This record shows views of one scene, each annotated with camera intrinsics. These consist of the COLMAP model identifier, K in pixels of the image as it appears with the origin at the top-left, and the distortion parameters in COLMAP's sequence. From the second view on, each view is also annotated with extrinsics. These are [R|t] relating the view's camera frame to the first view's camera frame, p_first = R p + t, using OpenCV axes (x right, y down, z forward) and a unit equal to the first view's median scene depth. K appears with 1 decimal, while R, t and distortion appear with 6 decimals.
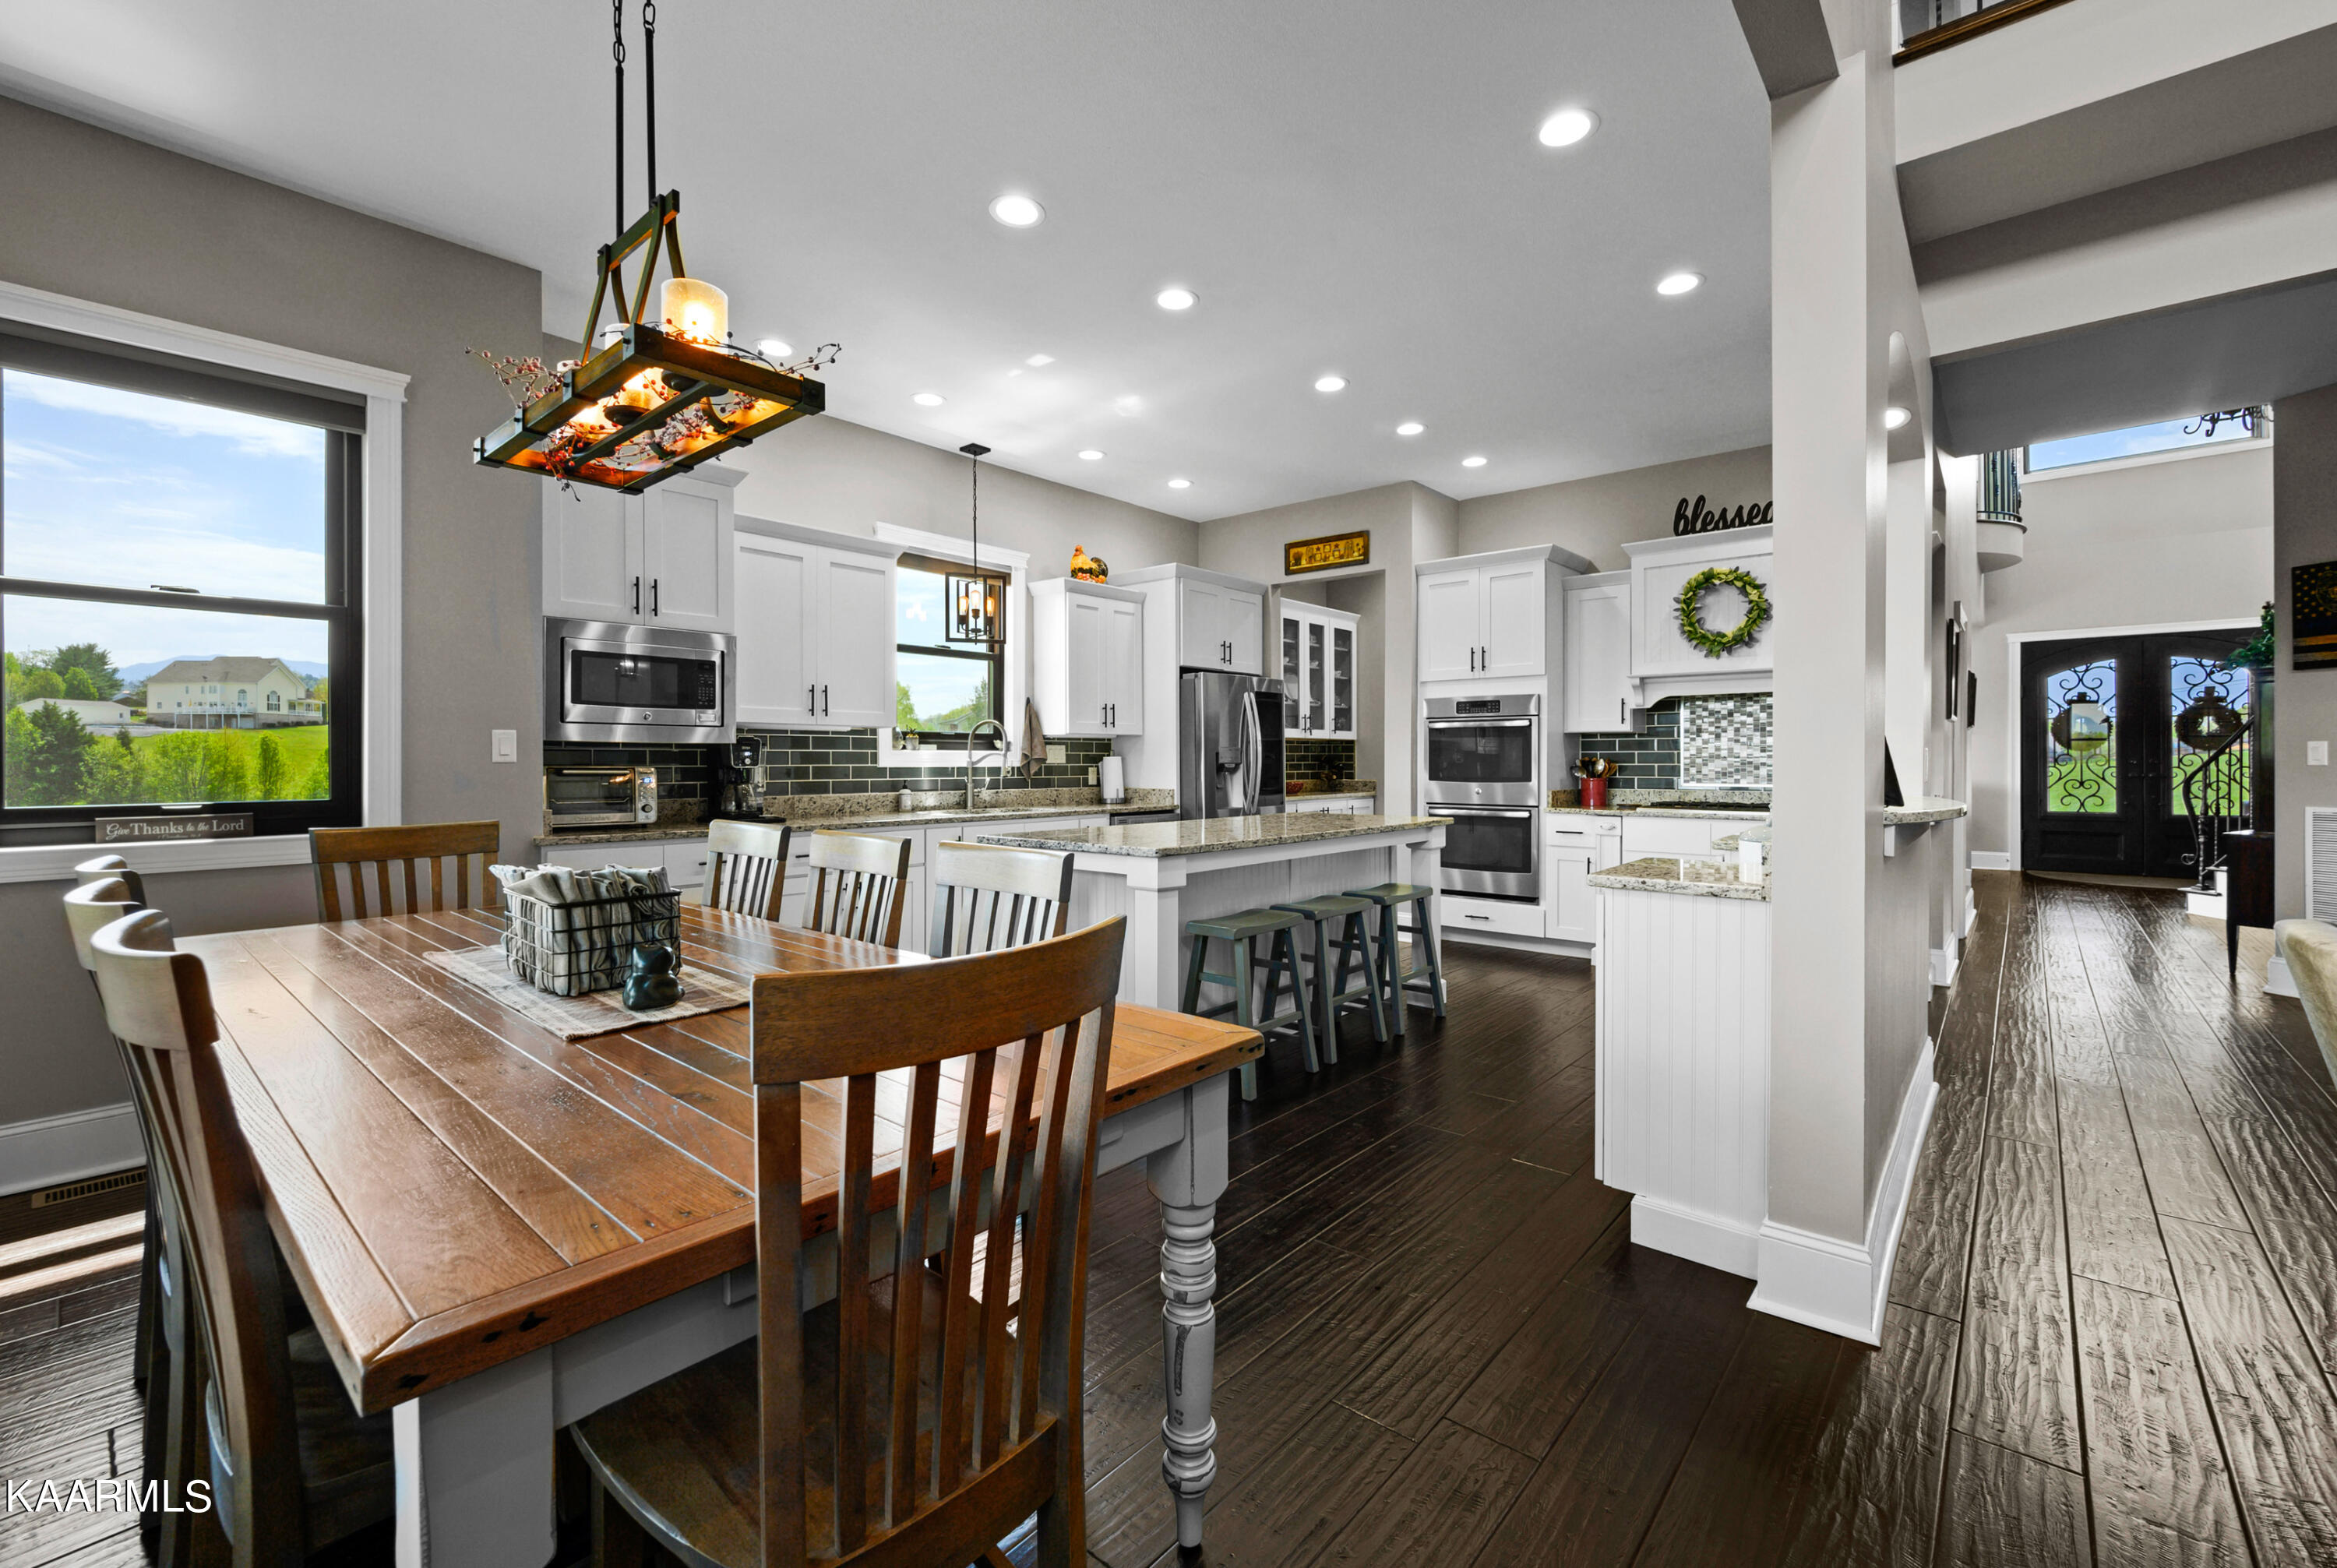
lens RADIAL K [[959.8, 0, 1162.7], [0, 959.8, 769.7], [0, 0, 1]] dist [-0.001225, -0.000568]
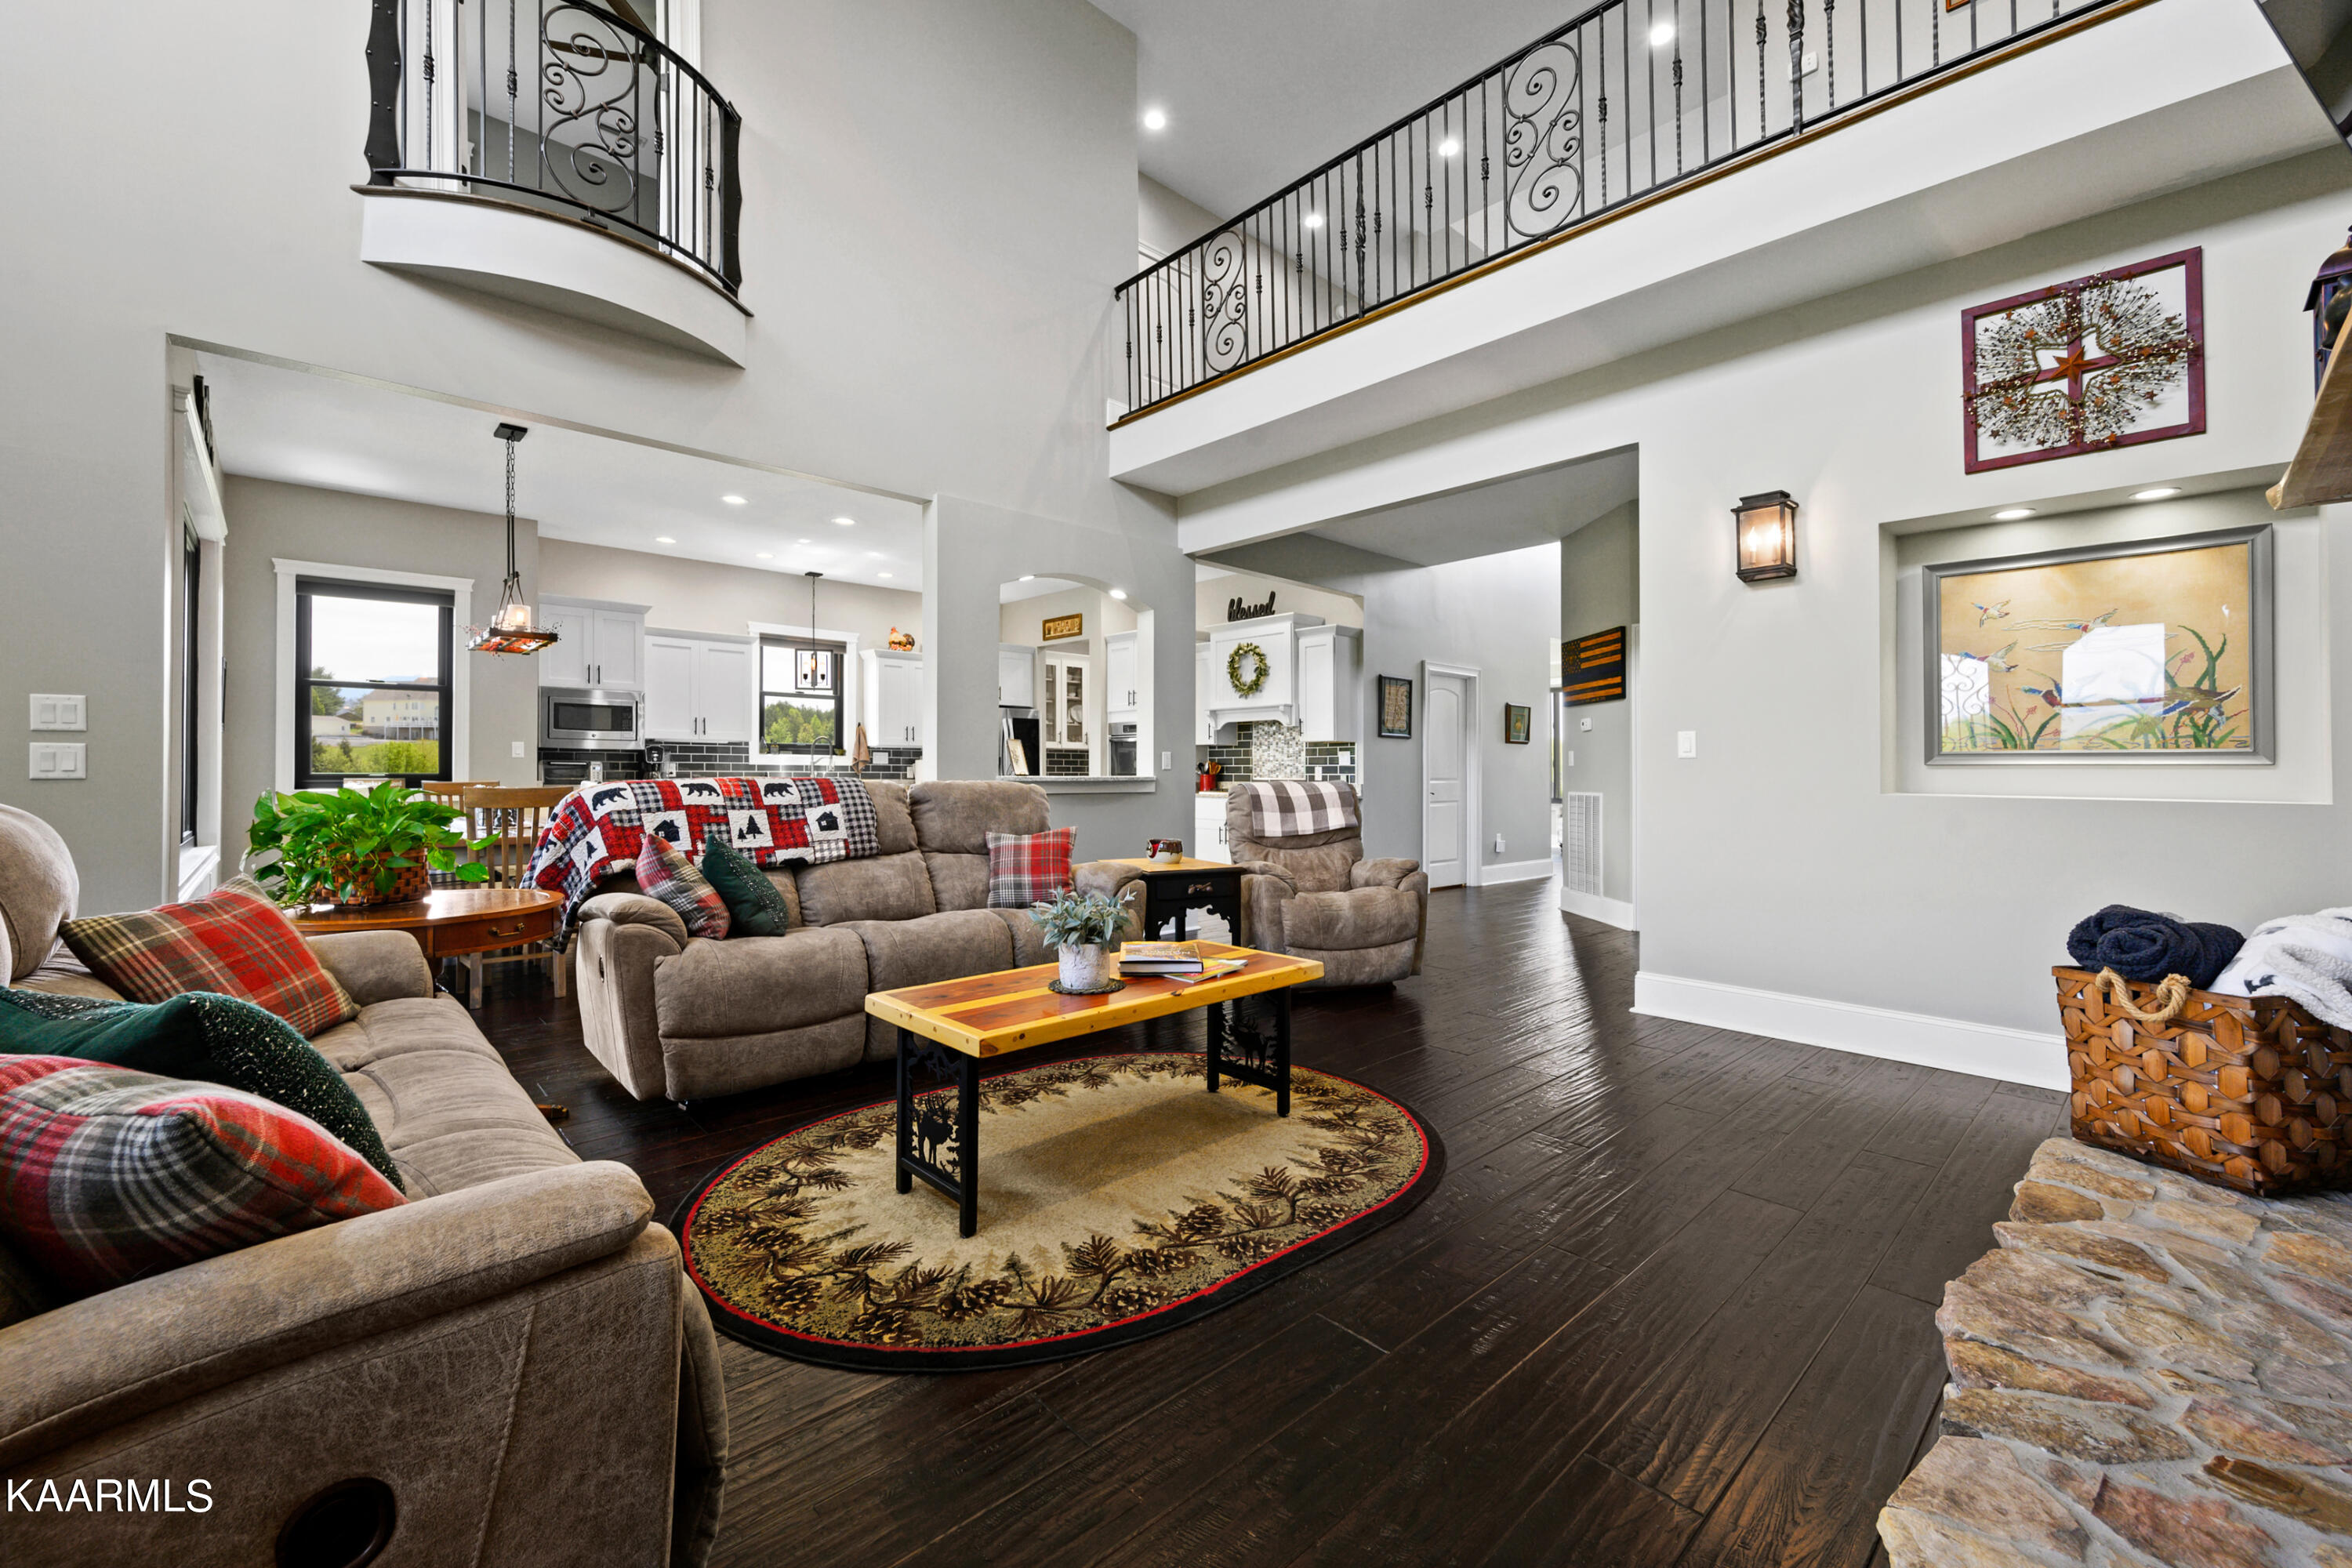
lens RADIAL K [[966.0, 0, 1189.0], [0, 966.0, 778.1], [0, 0, 1]] dist [-0.001225, -0.000568]
pose [[0.994332, 0.006034, -0.106147, 0.486033], [-0.006551, 0.999968, -0.004523, 0.018106], [0.106116, 0.005193, 0.994340, -0.458613]]
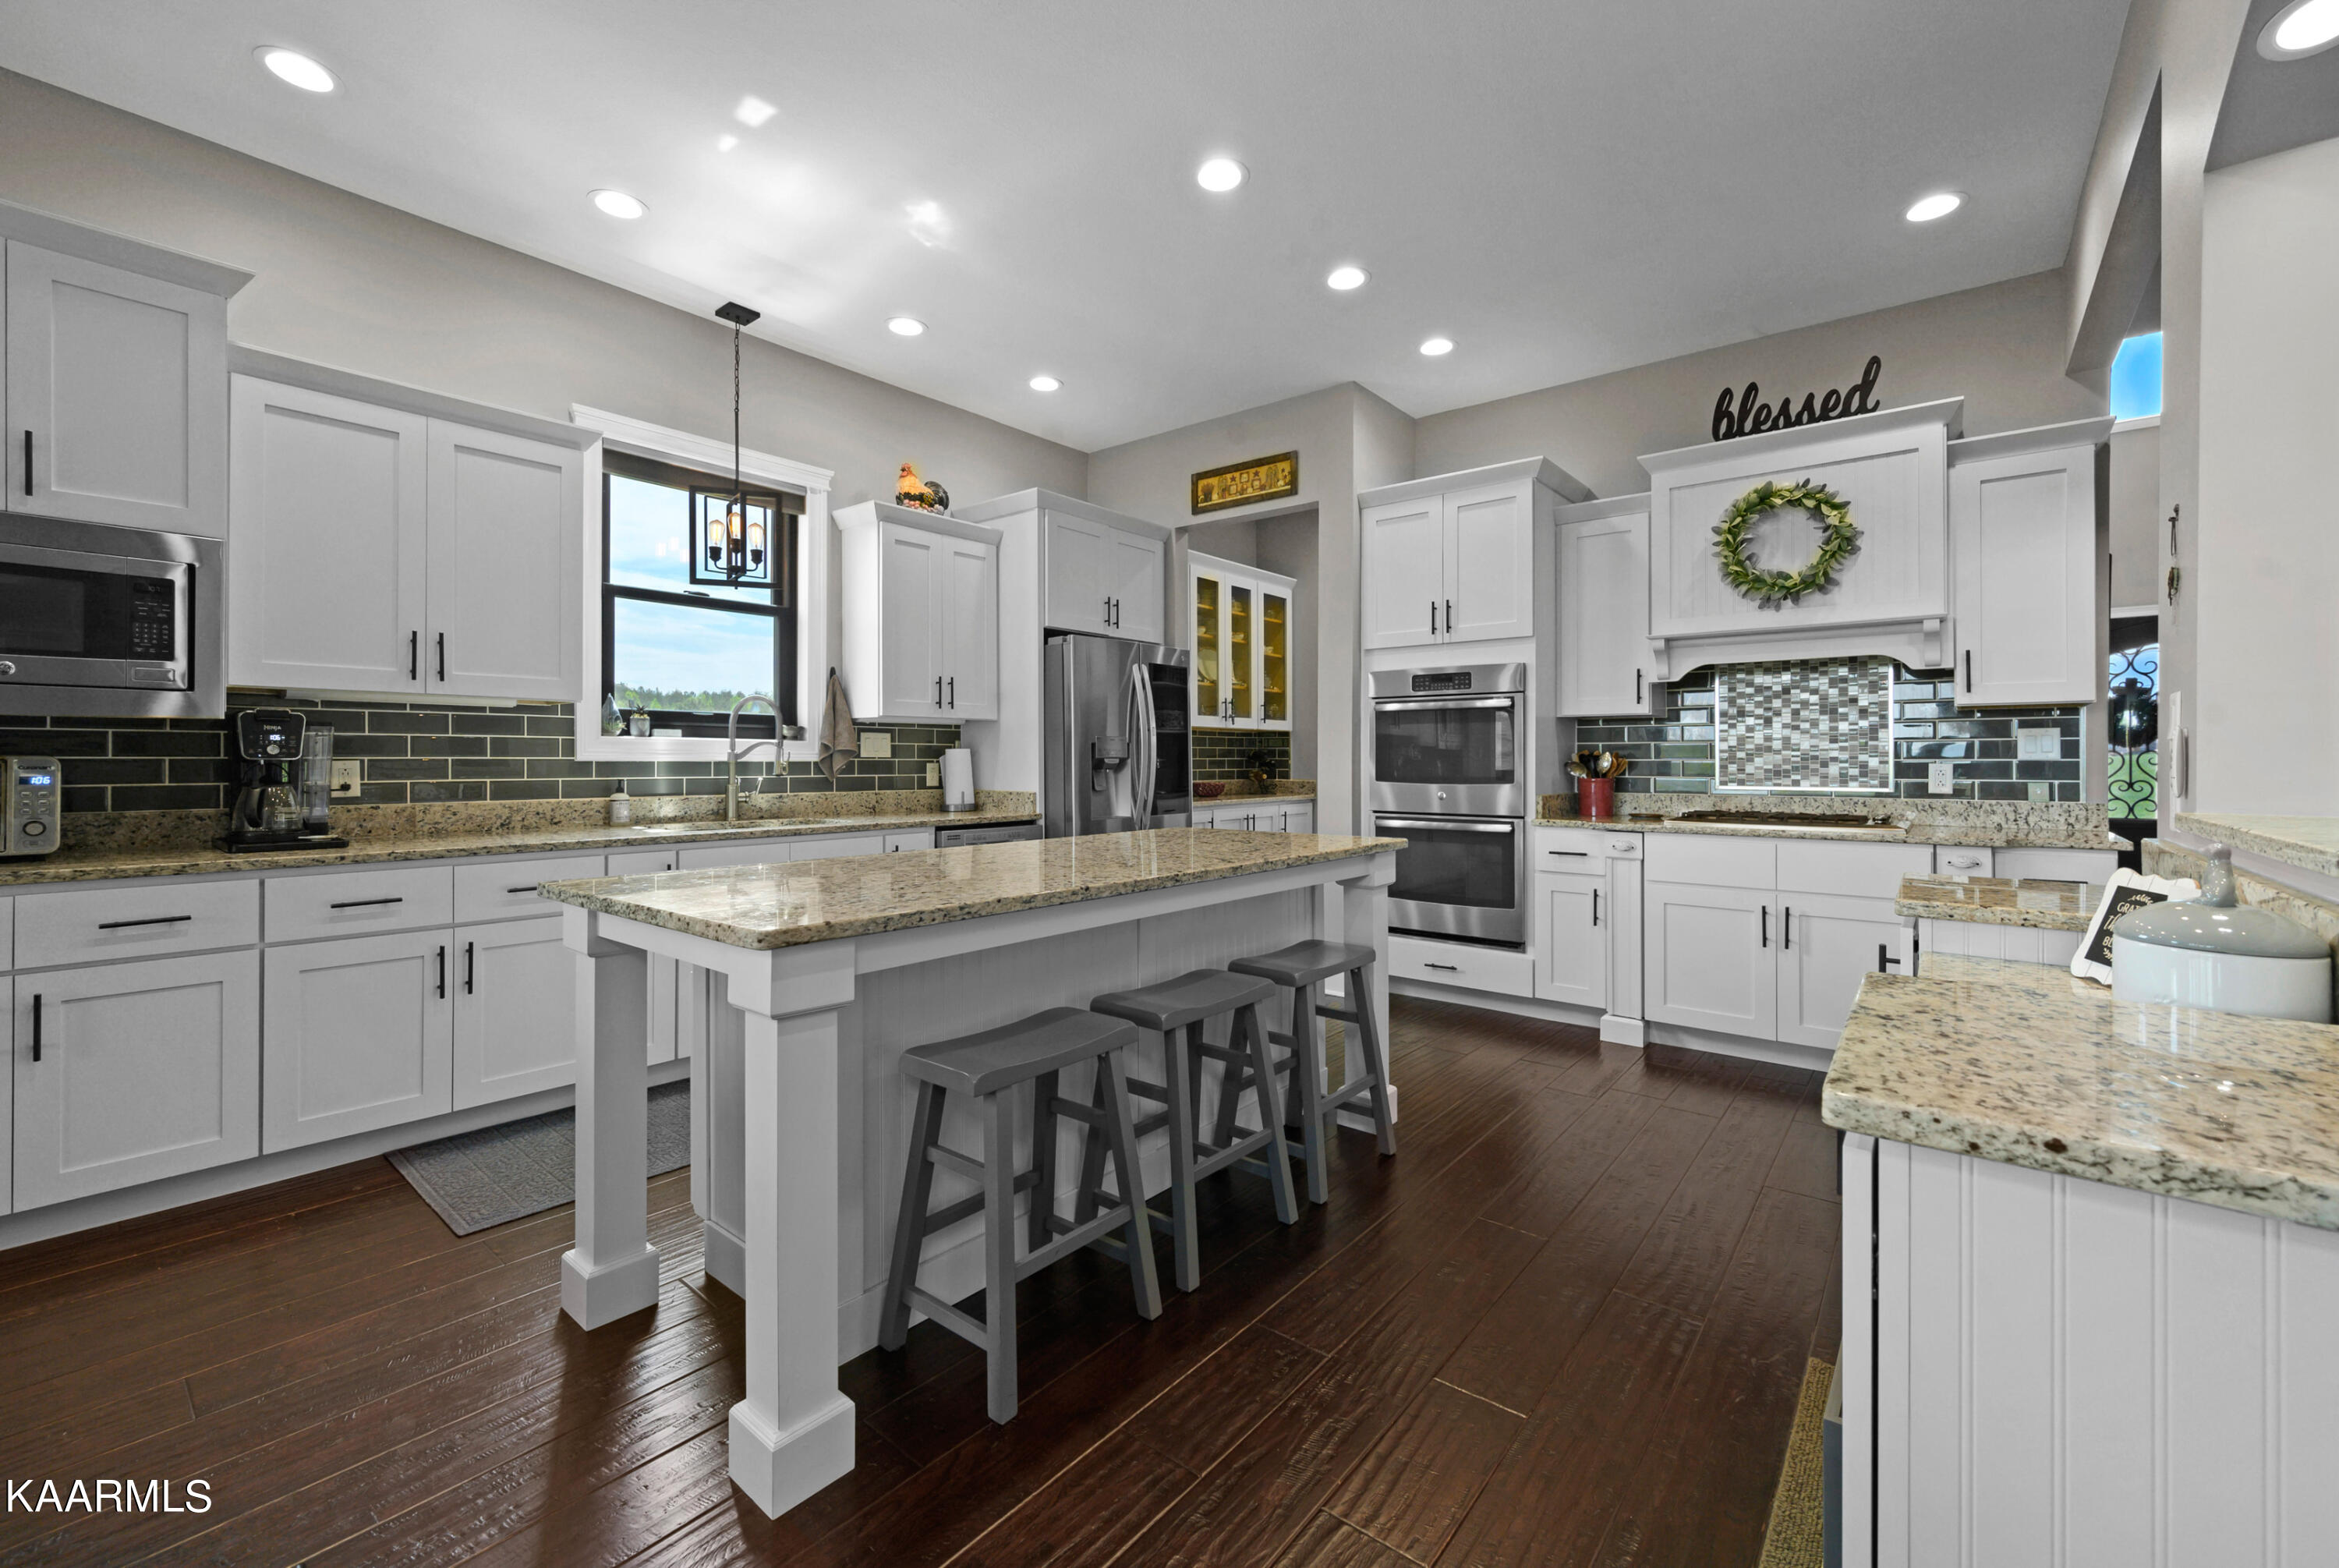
lens RADIAL K [[960.7, 0, 1166.4], [0, 960.7, 762.6], [0, 0, 1]] dist [-0.001225, -0.000568]
pose [[0.999272, 0.001145, 0.038123, 0.081997], [-0.000956, 0.999987, -0.004974, -0.000521], [-0.038129, 0.004933, 0.999261, 0.238726]]
